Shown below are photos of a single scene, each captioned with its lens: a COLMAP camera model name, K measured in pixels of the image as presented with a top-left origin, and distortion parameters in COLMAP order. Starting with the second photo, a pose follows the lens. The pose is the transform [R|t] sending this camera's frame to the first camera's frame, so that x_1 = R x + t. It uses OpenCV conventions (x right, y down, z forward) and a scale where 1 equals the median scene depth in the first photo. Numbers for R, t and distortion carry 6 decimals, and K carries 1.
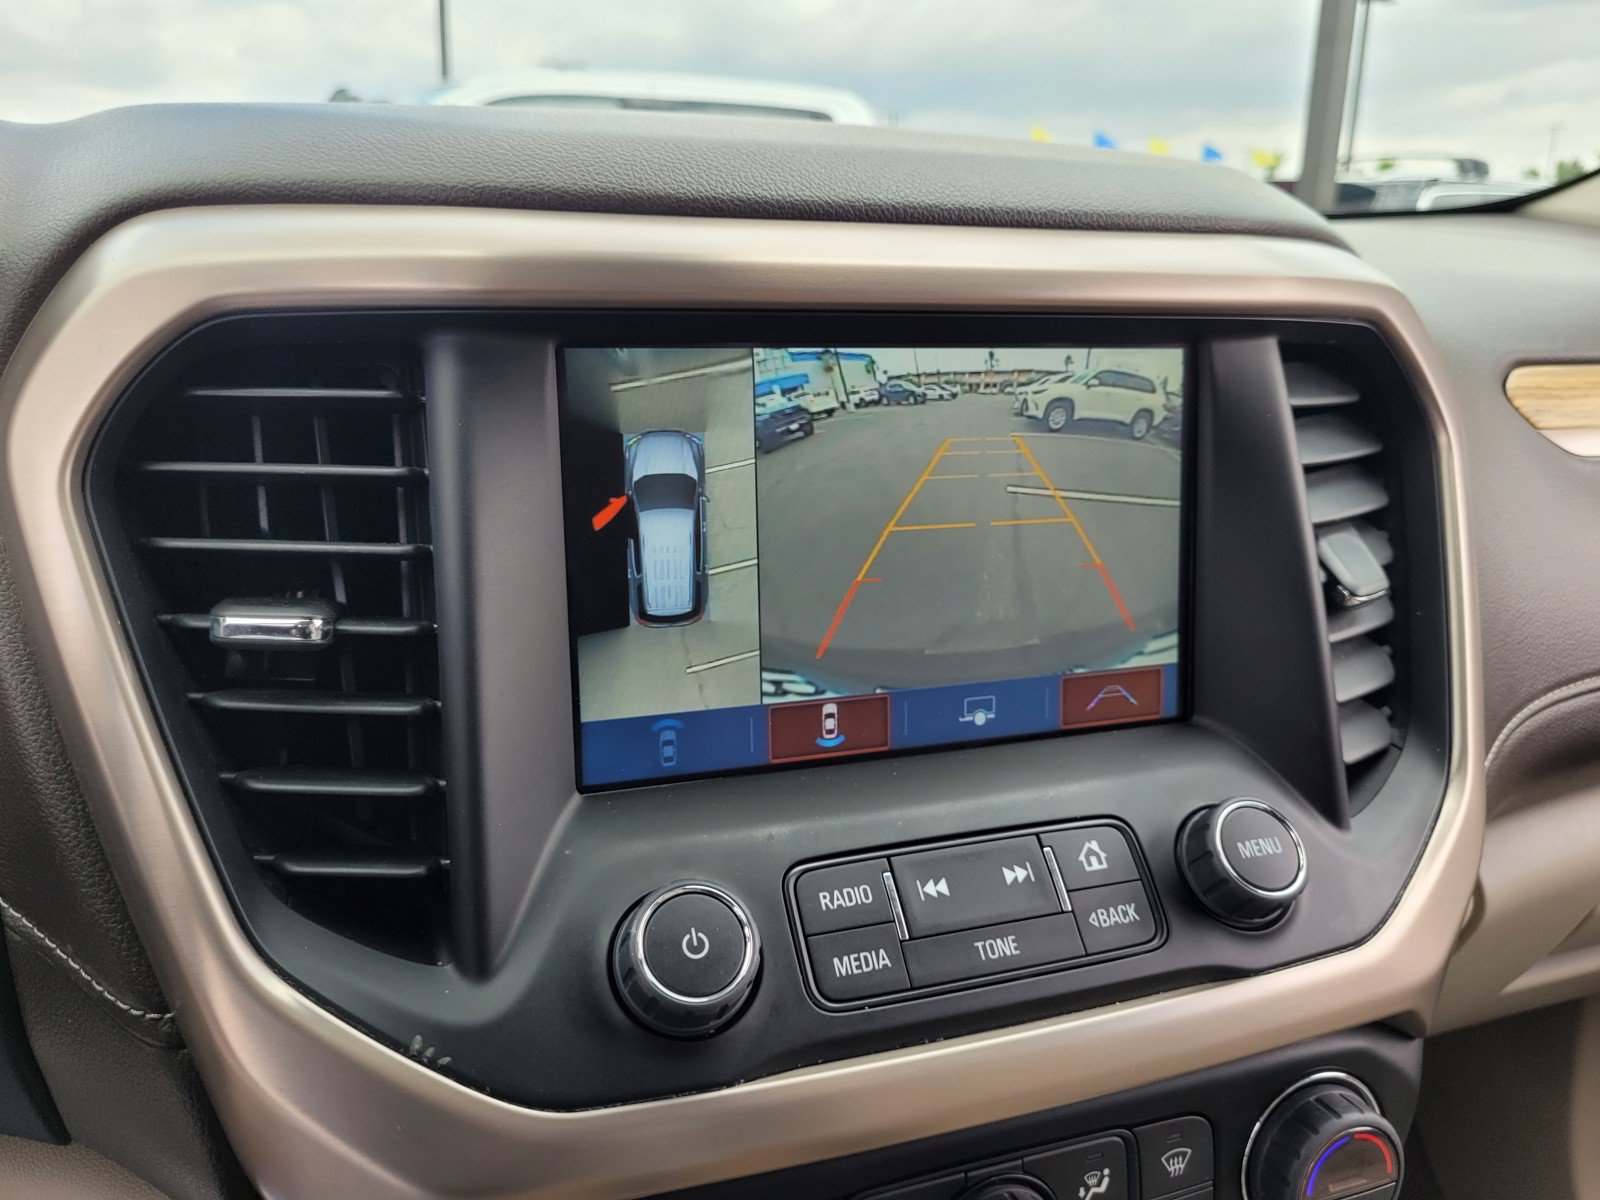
lens RADIAL K [[1214.3, 0, 800.8], [0, 1214.3, 590.4], [0, 0, 1]] dist [0.016181, -0.016133]
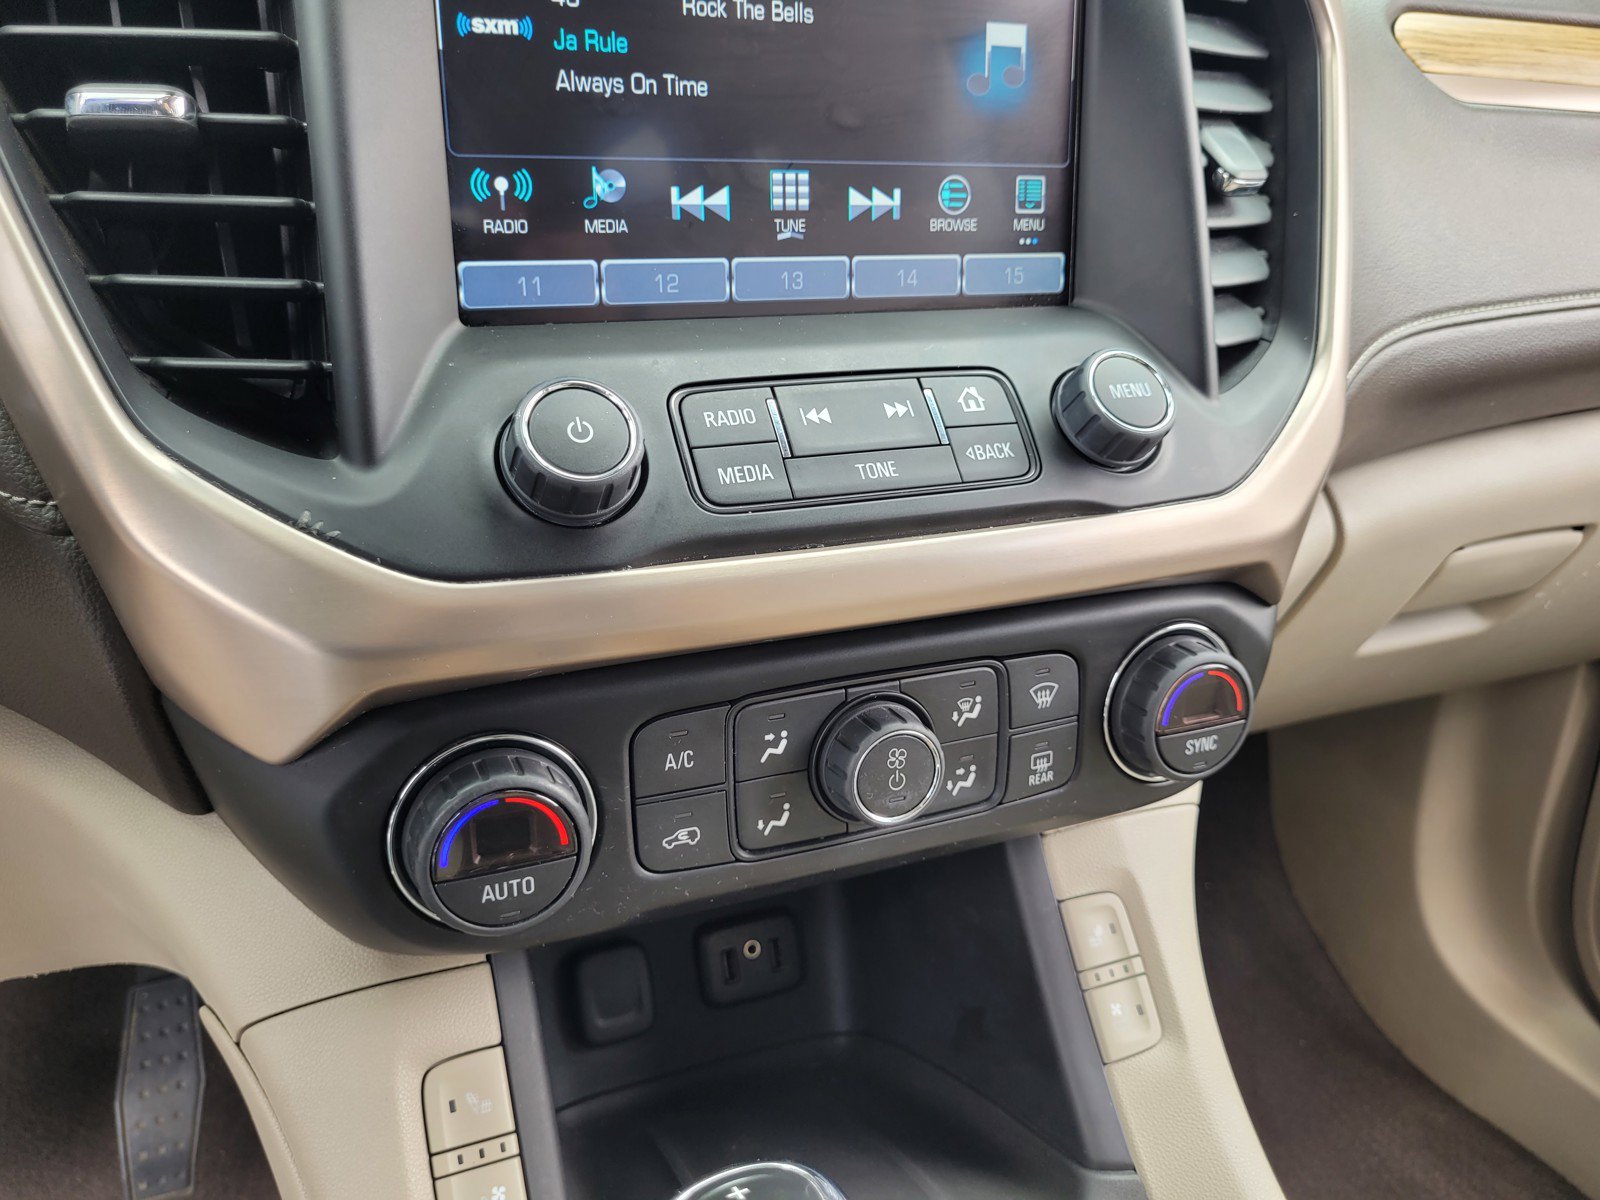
lens RADIAL K [[1214.3, 0, 785.1], [0, 1214.3, 587.3], [0, 0, 1]] dist [0.016181, -0.016133]
pose [[0.998158, -0.010425, 0.059768, 0.019640], [0.002960, 0.992320, 0.123660, 0.253784], [-0.060598, -0.123256, 0.990523, -0.032689]]
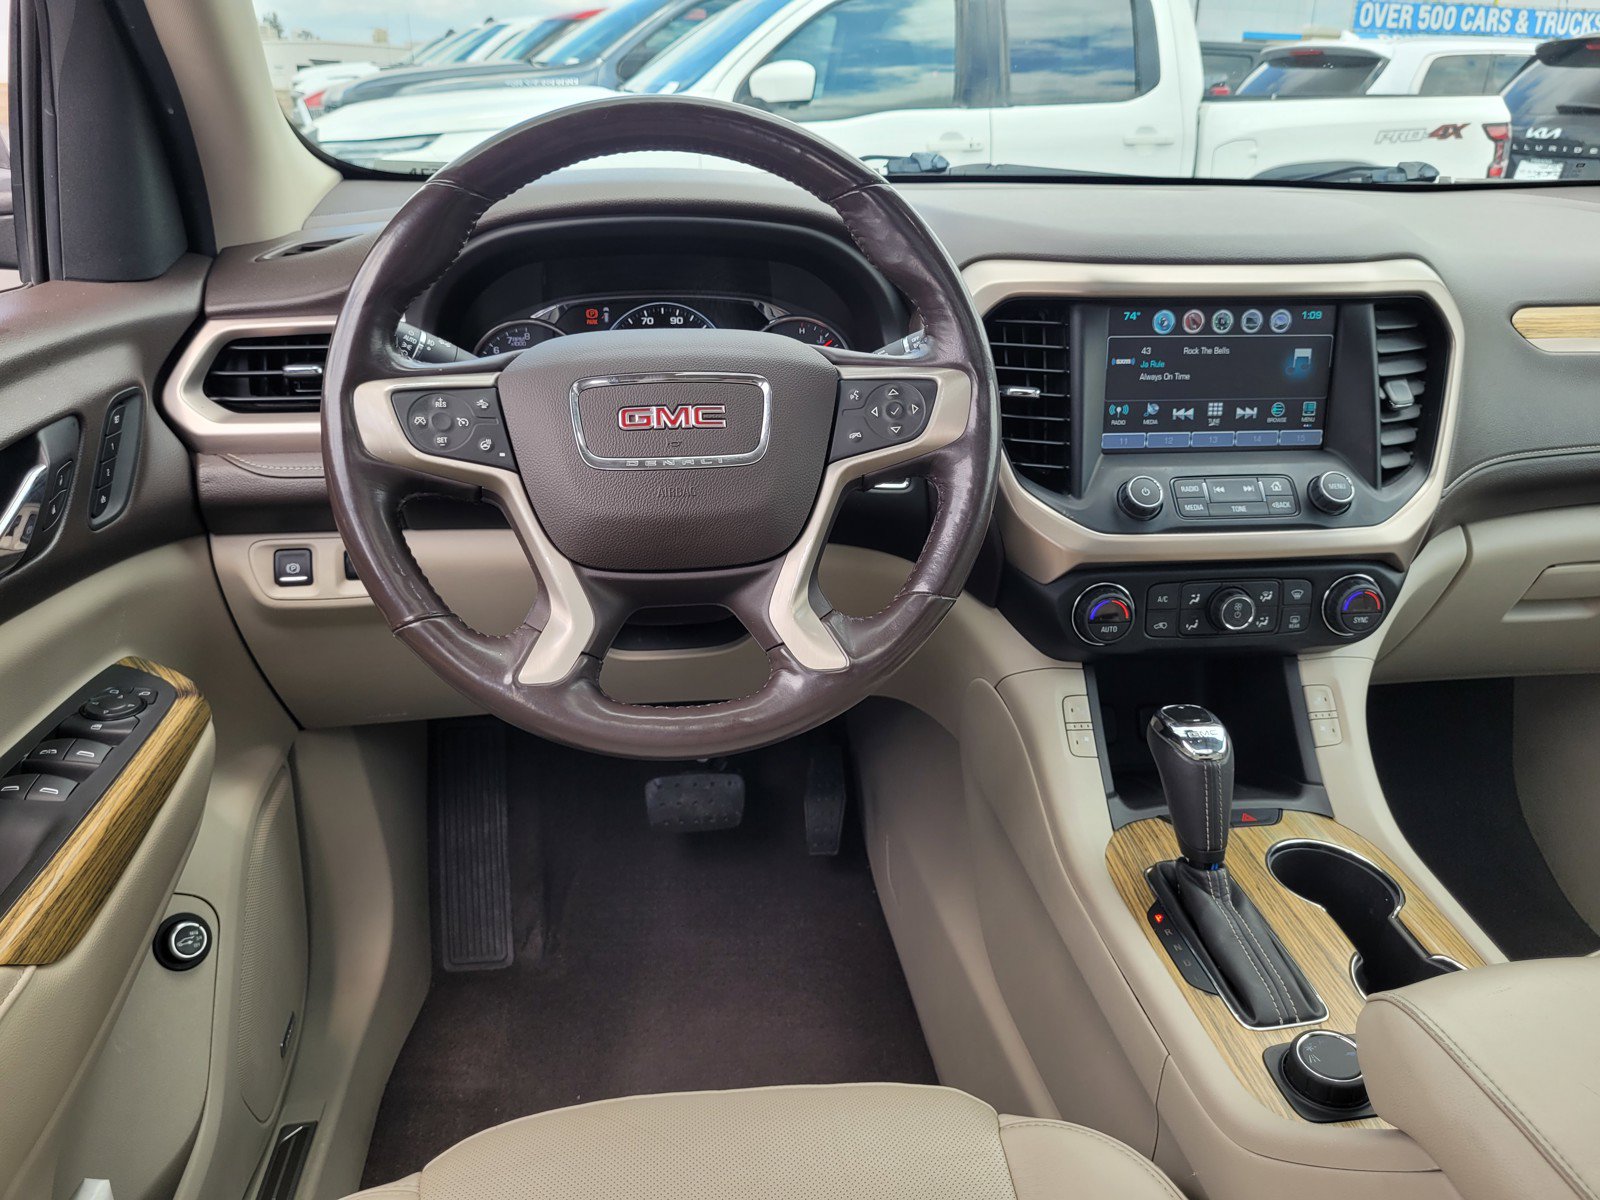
lens RADIAL K [[1214.3, 0, 804.2], [0, 1214.3, 585.2], [0, 0, 1]] dist [0.016181, -0.016133]
pose [[0.975890, 0.071855, -0.206098, -0.256678], [-0.049101, 0.992328, 0.113469, 0.182103], [0.212670, -0.100613, 0.971930, -2.178875]]
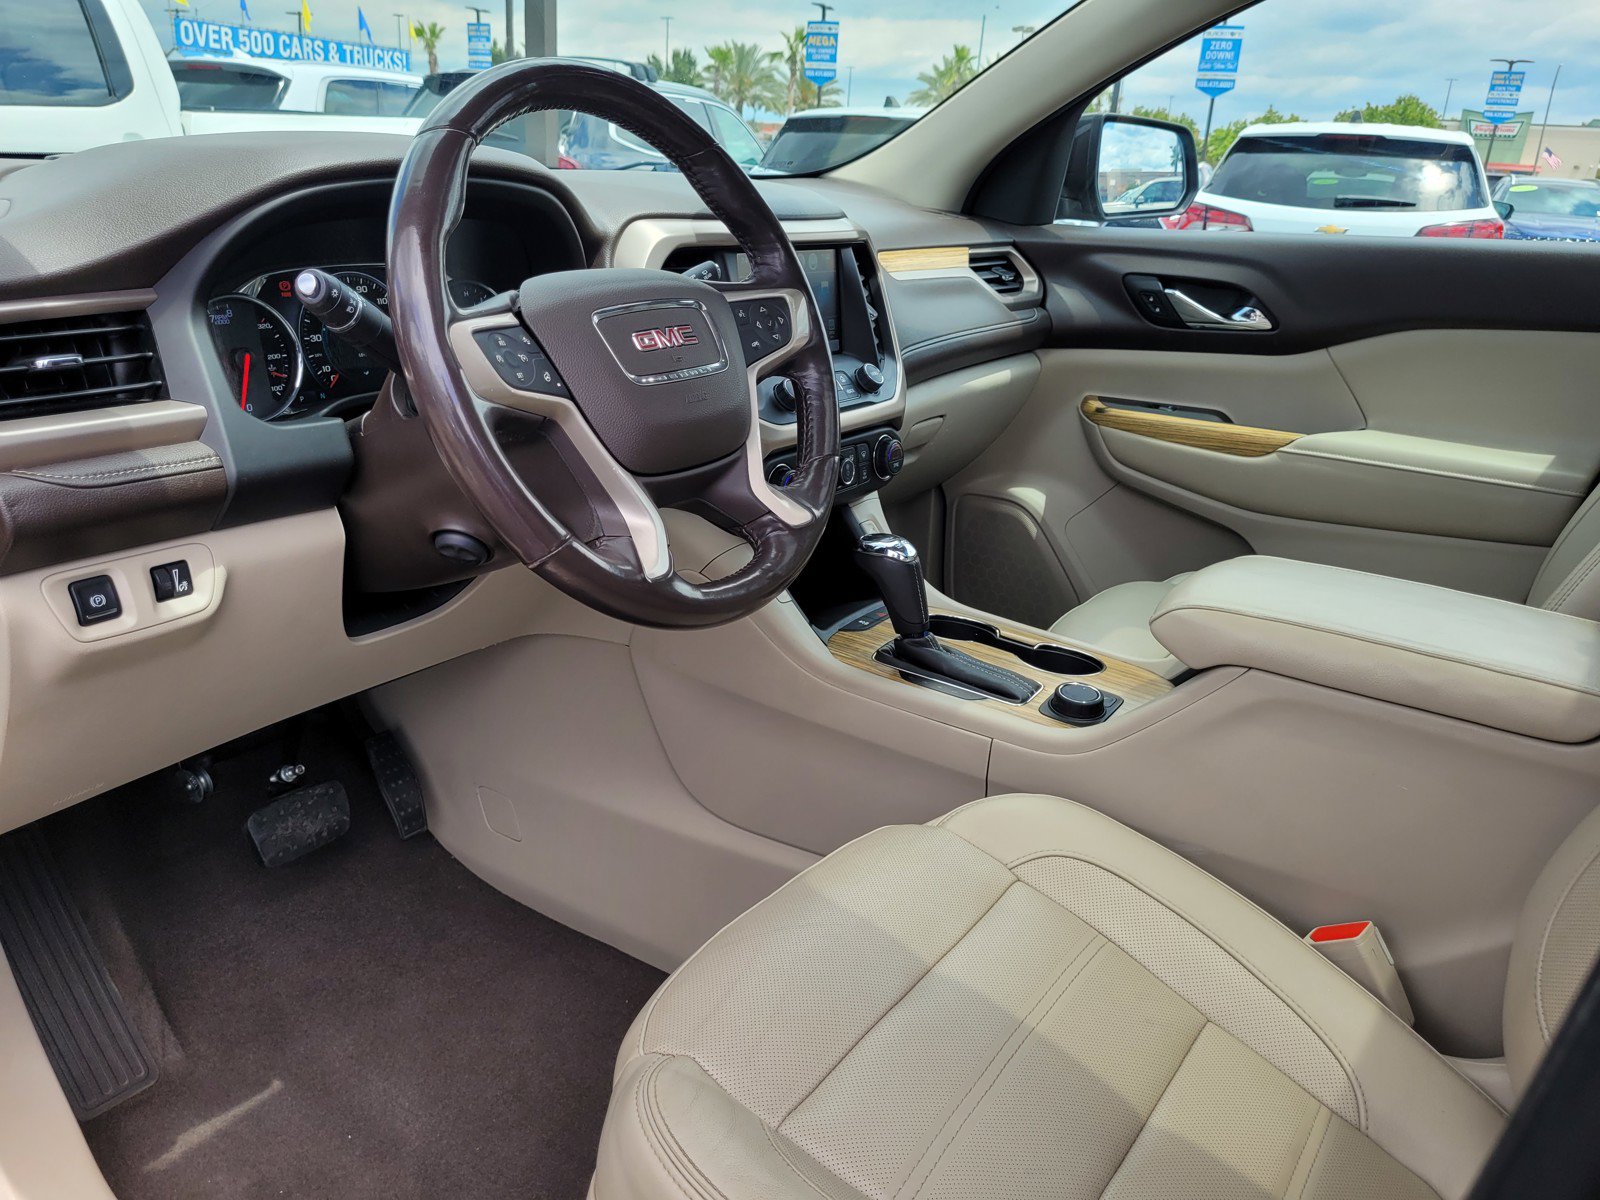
lens RADIAL K [[1214.3, 0, 791.0], [0, 1214.3, 595.3], [0, 0, 1]] dist [0.016181, -0.016133]
pose [[0.817651, -0.176258, 0.548069, -2.328889], [0.120543, 0.983294, 0.136389, 0.364704], [-0.562953, -0.045453, 0.825238, -2.376013]]
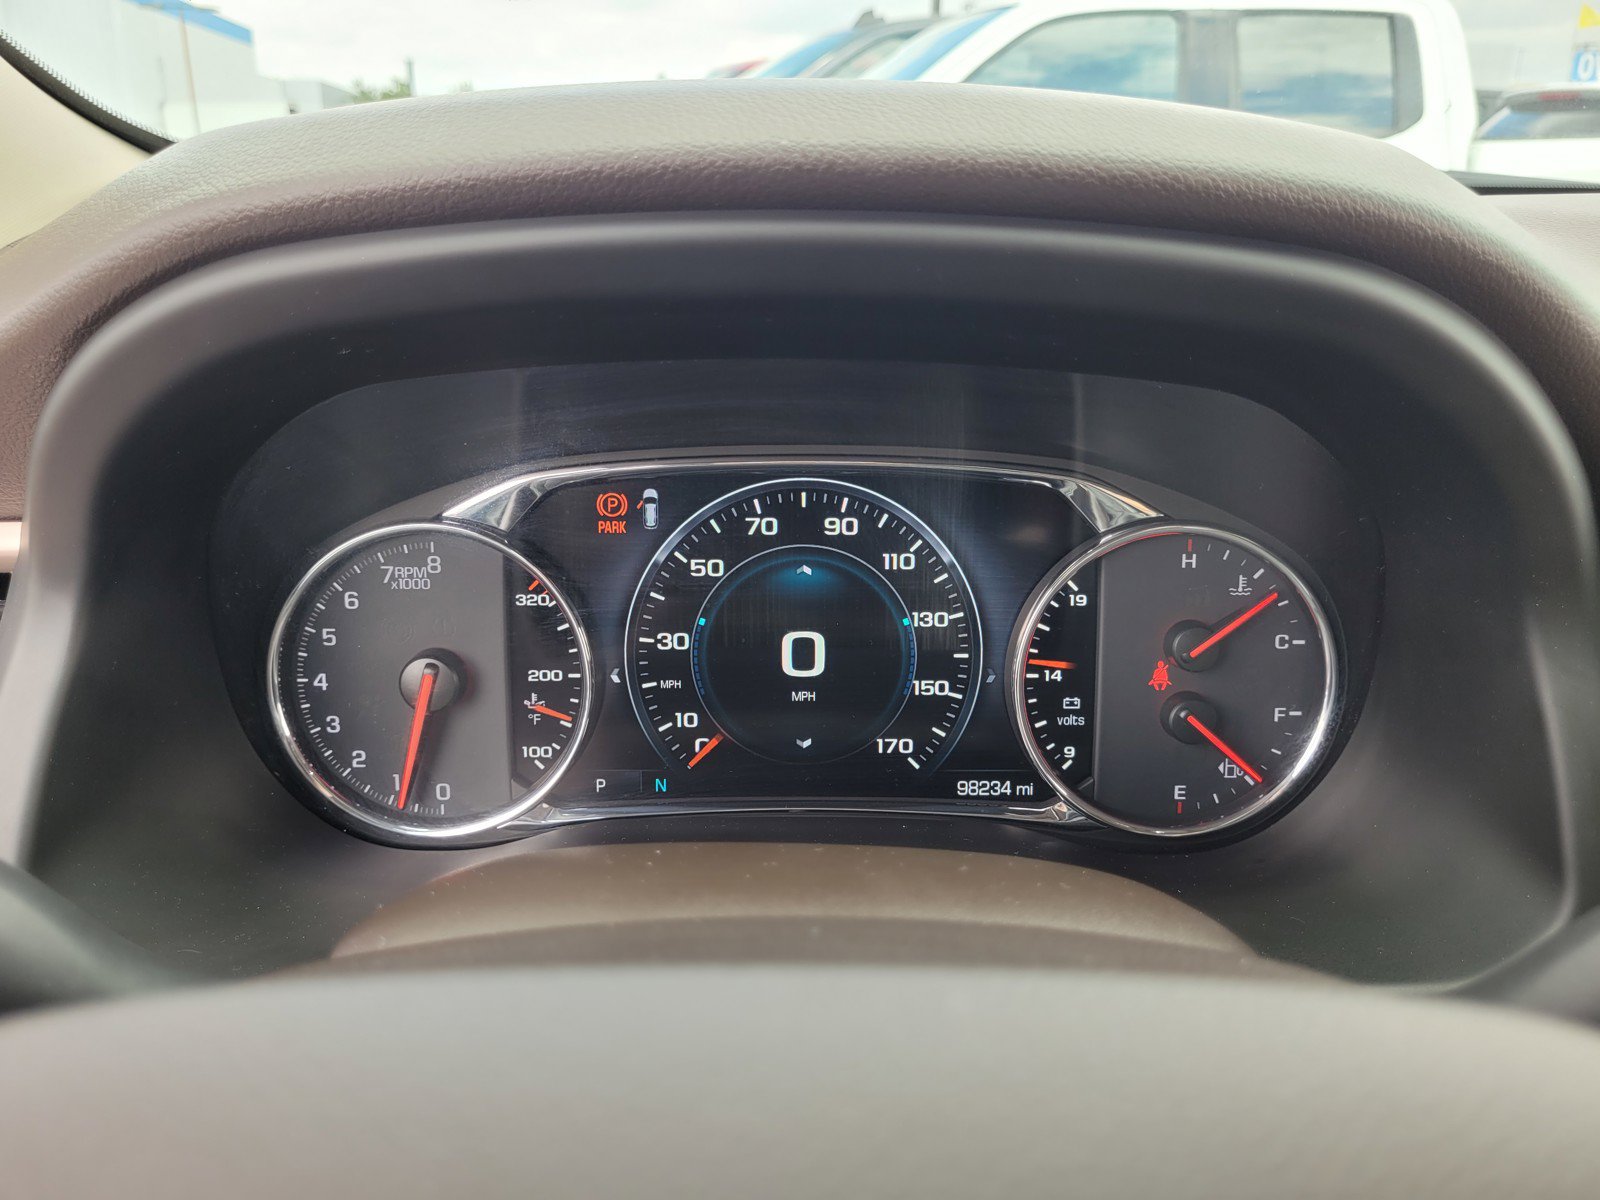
lens RADIAL K [[1214.3, 0, 806.4], [0, 1214.3, 595.3], [0, 0, 1]] dist [0.016181, -0.016133]
pose [[0.941089, 0.098712, -0.323430, -0.965456], [-0.076028, 0.993723, 0.082069, -0.168559], [0.329501, -0.052644, 0.942686, -0.114798]]
